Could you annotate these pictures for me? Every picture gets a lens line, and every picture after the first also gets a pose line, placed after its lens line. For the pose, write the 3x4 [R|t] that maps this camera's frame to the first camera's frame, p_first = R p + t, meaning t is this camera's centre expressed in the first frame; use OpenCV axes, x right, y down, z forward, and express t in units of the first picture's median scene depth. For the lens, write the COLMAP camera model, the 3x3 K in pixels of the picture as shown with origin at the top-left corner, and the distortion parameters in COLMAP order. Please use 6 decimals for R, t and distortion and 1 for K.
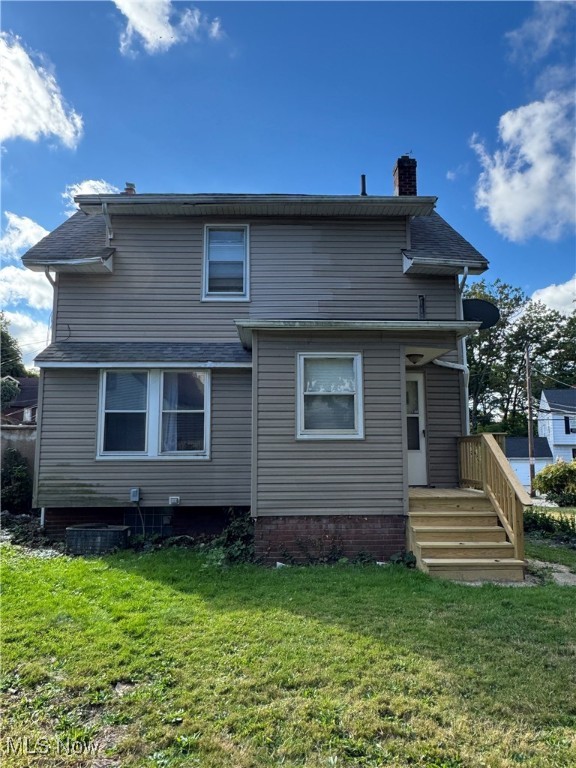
lens RADIAL K [[542.8, 0, 288.9], [0, 542.8, 423.2], [0, 0, 1]] dist [-0.054182, 0.190145]
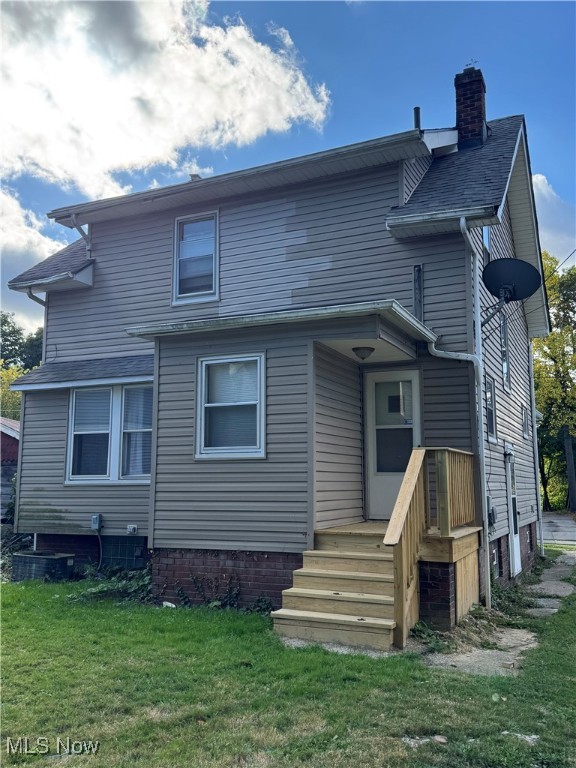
lens RADIAL K [[684.5, 0, 288.2], [0, 684.5, 430.0], [0, 0, 1]] dist [0.097854, -0.003849]
pose [[0.898342, -0.031247, -0.438184, 0.532009], [0.021403, 0.999396, -0.027386, 0.013805], [0.438775, 0.015223, 0.898468, 0.074730]]
